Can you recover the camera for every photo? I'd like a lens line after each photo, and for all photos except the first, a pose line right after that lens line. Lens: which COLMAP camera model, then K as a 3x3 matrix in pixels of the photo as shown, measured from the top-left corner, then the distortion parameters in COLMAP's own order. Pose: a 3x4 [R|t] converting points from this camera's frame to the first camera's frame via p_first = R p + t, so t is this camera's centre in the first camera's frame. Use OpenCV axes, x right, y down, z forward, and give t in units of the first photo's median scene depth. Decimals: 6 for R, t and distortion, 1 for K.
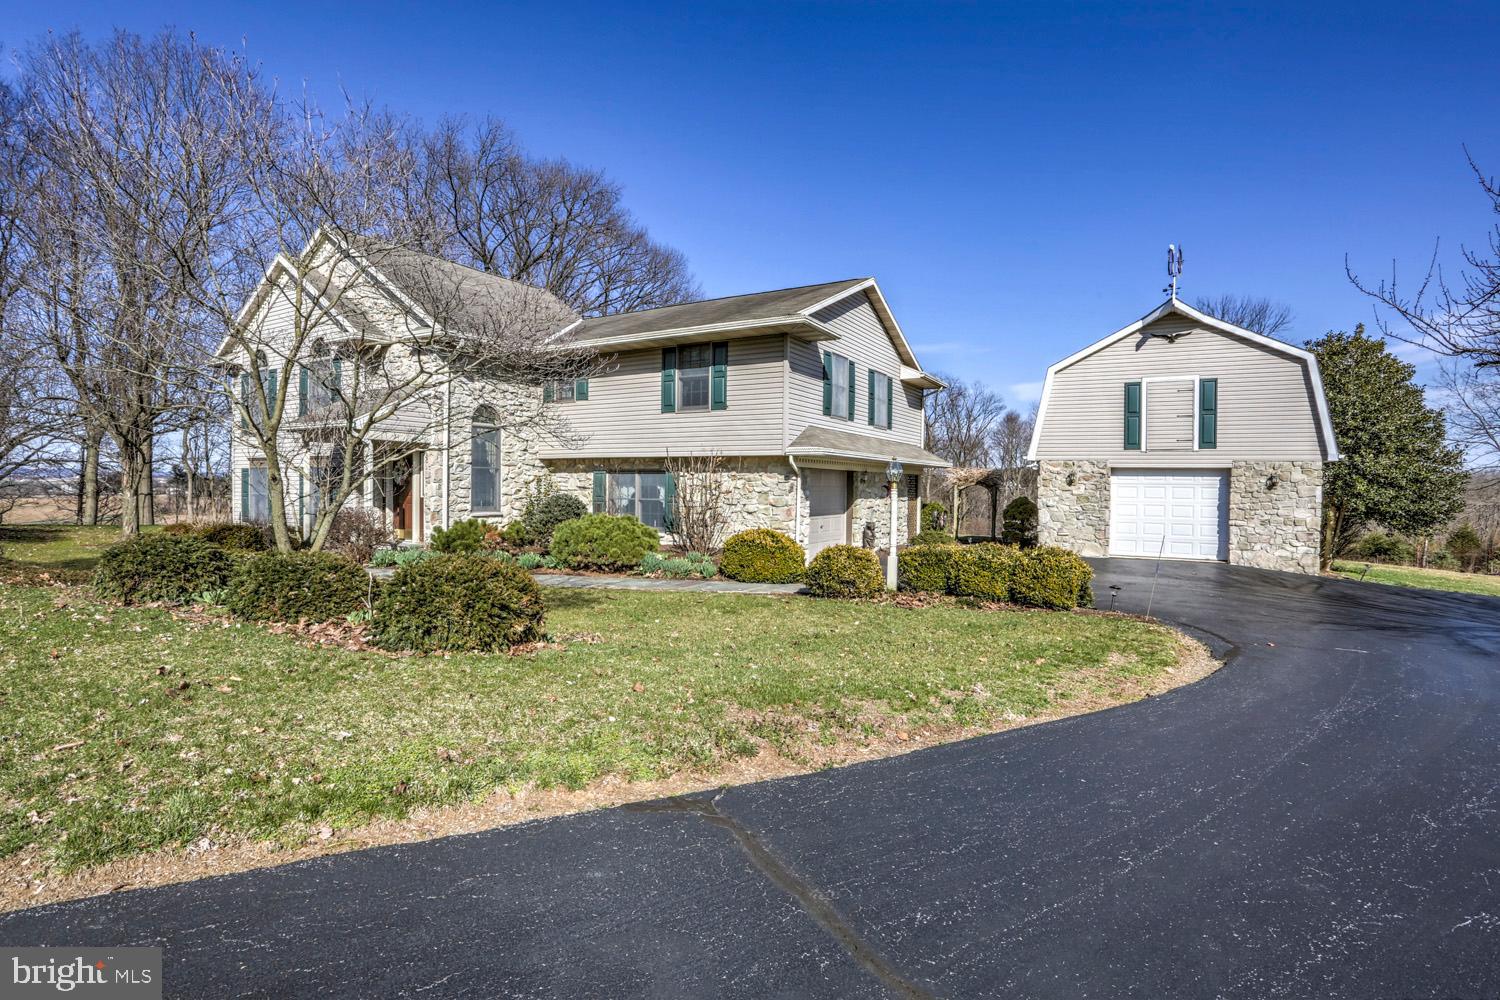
lens RADIAL K [[724.6, 0, 743.4], [0, 724.6, 496.9], [0, 0, 1]] dist [-0.065413, 0.024867]
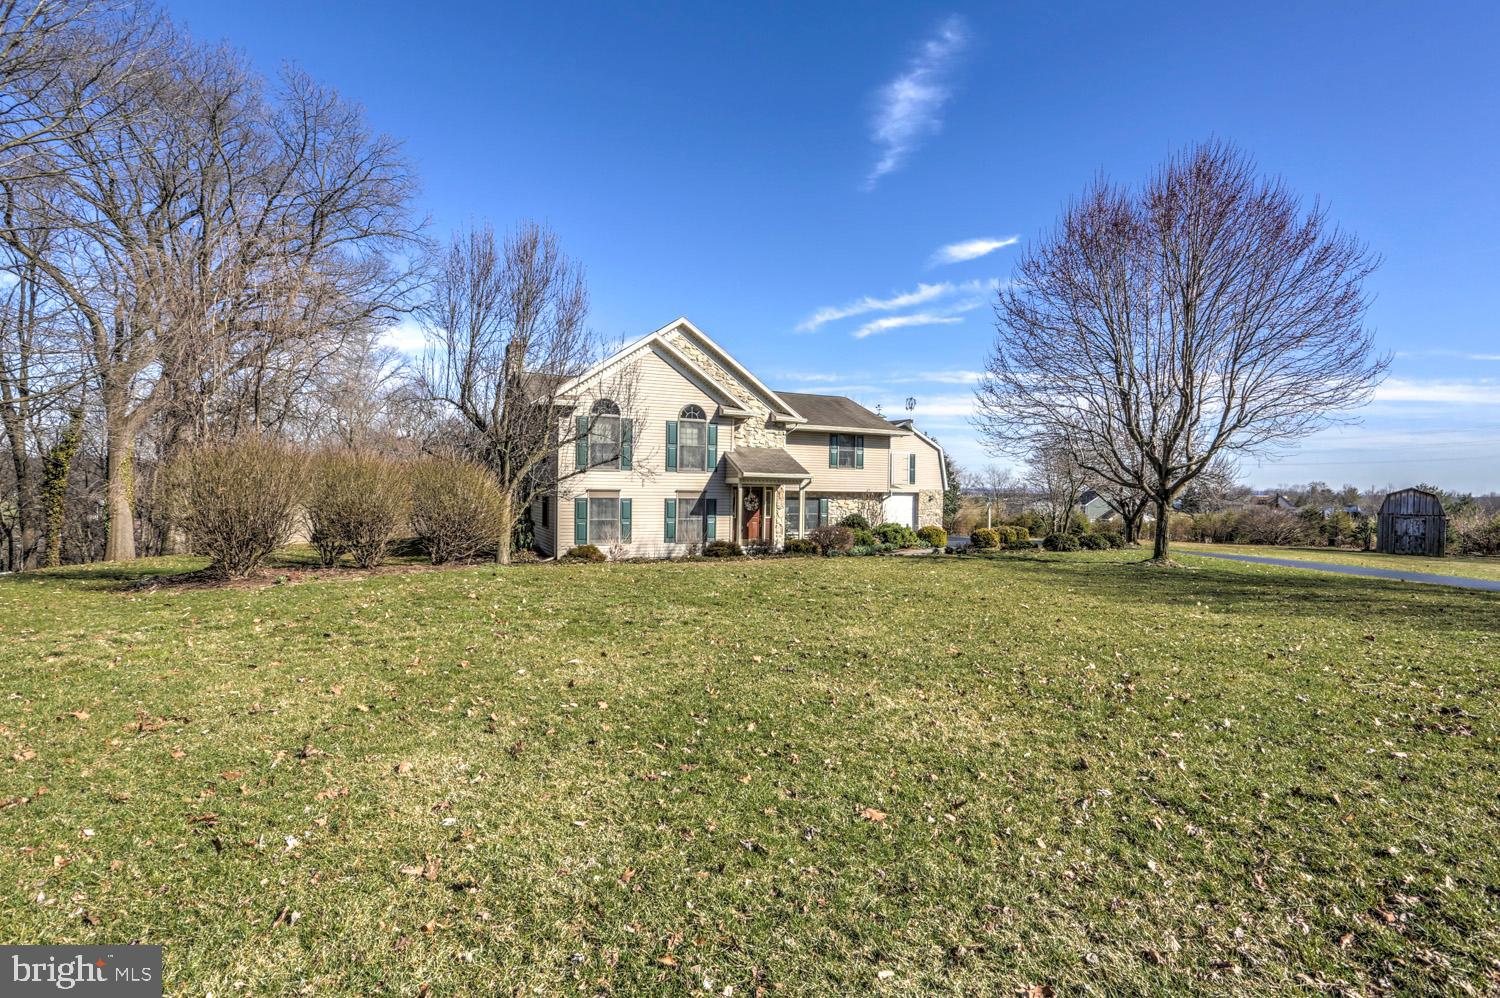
lens RADIAL K [[735.5, 0, 749.3], [0, 735.5, 494.7], [0, 0, 1]] dist [-0.060504, 0.027573]
pose [[0.535724, -0.013129, 0.844291, -1.747110], [0.008374, 0.999913, 0.010235, -0.063925], [-0.844352, 0.001587, 0.535787, 0.138353]]
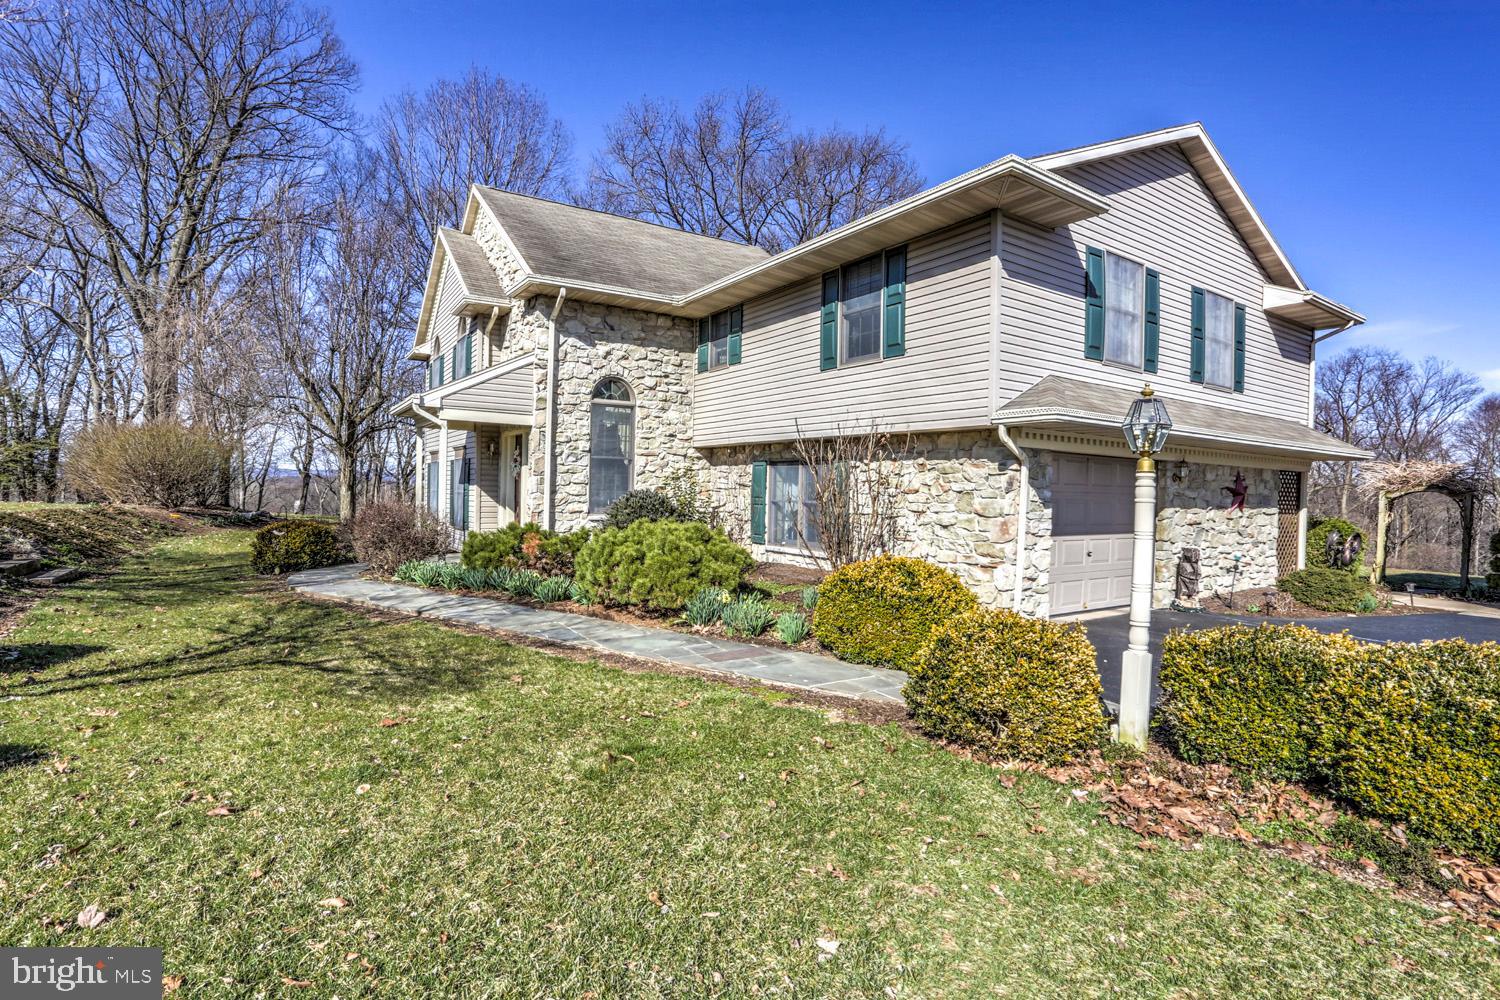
lens RADIAL K [[735.5, 0, 749.3], [0, 735.5, 495.7], [0, 0, 1]] dist [-0.060504, 0.027573]
pose [[0.901161, 0.012693, -0.433298, 0.113336], [-0.018723, 0.999778, -0.009652, 0.005006], [0.433079, 0.016810, 0.901199, 0.347805]]
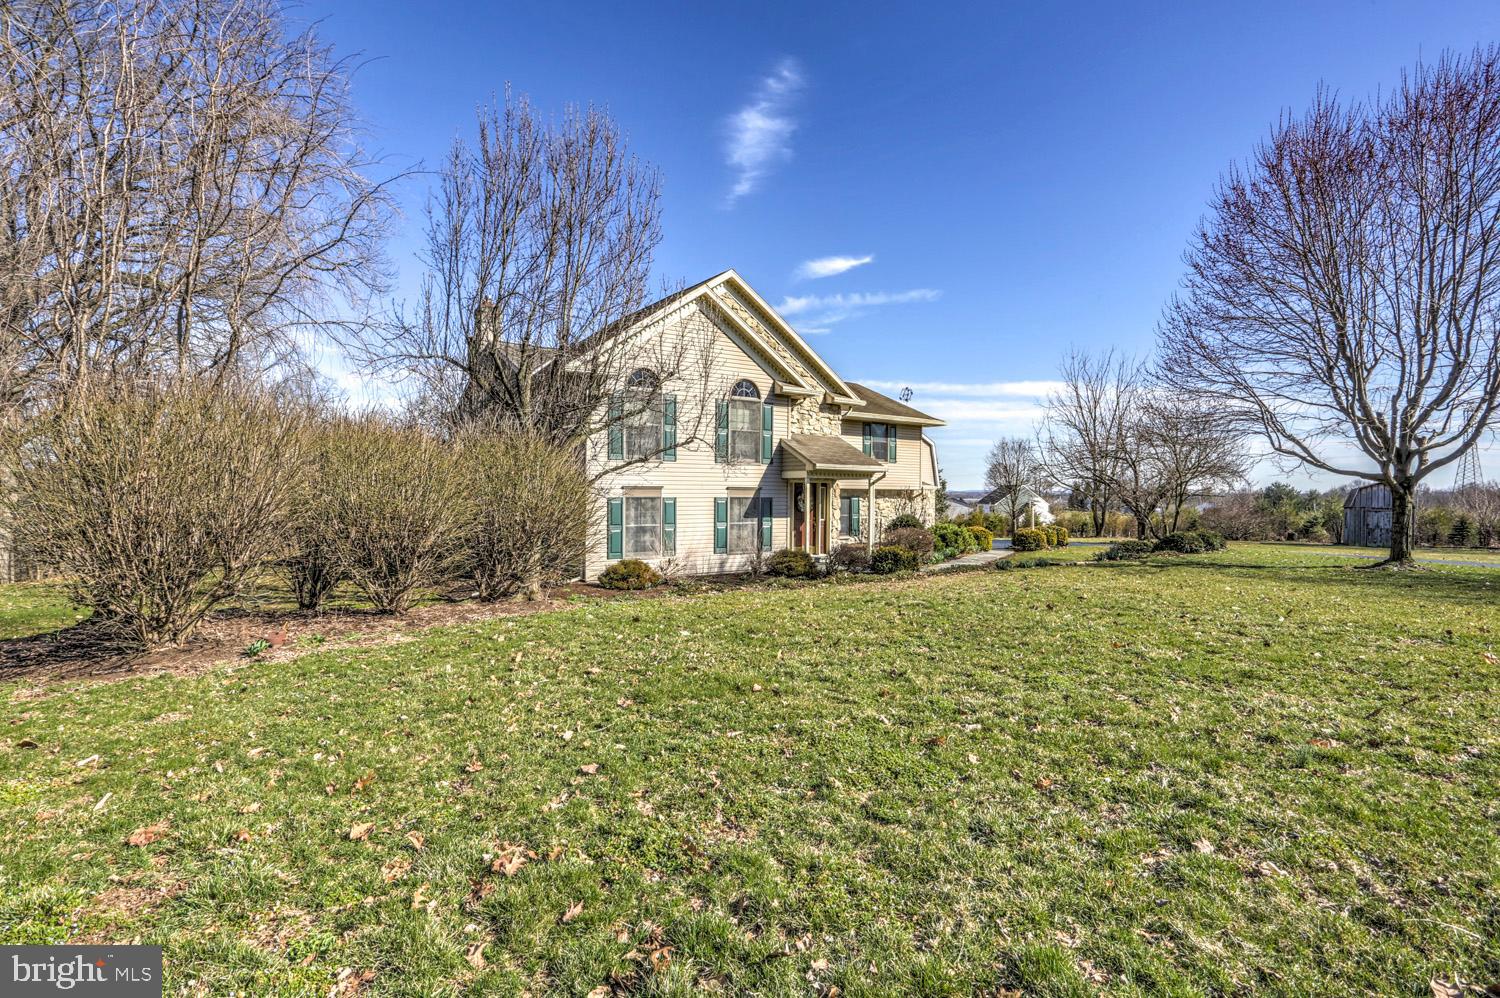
lens RADIAL K [[735.5, 0, 749.3], [0, 735.5, 494.7], [0, 0, 1]] dist [-0.060504, 0.027573]
pose [[0.406261, -0.011756, 0.913681, -1.635562], [0.019312, 0.999804, 0.004277, -0.051319], [-0.913553, 0.015907, 0.406409, 0.532924]]
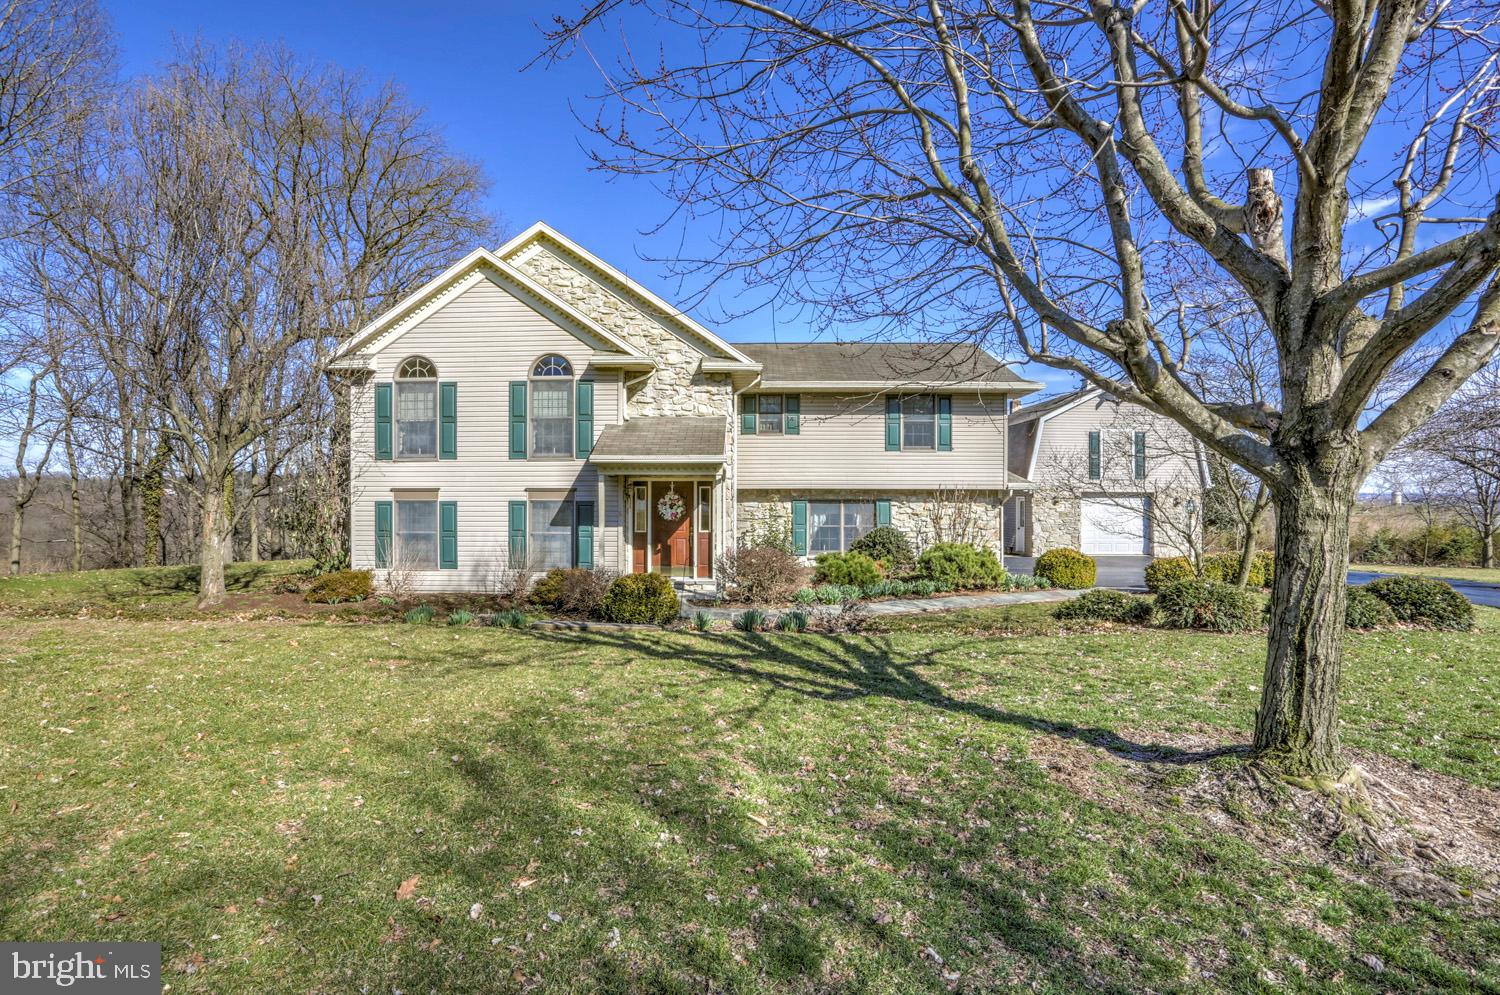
lens RADIAL K [[735.5, 0, 749.3], [0, 735.5, 493.2], [0, 0, 1]] dist [-0.060504, 0.027573]
pose [[0.867531, -0.009214, 0.497298, -0.833435], [0.020206, 0.999656, -0.016727, -0.031656], [-0.496973, 0.024560, 0.867418, 0.089808]]
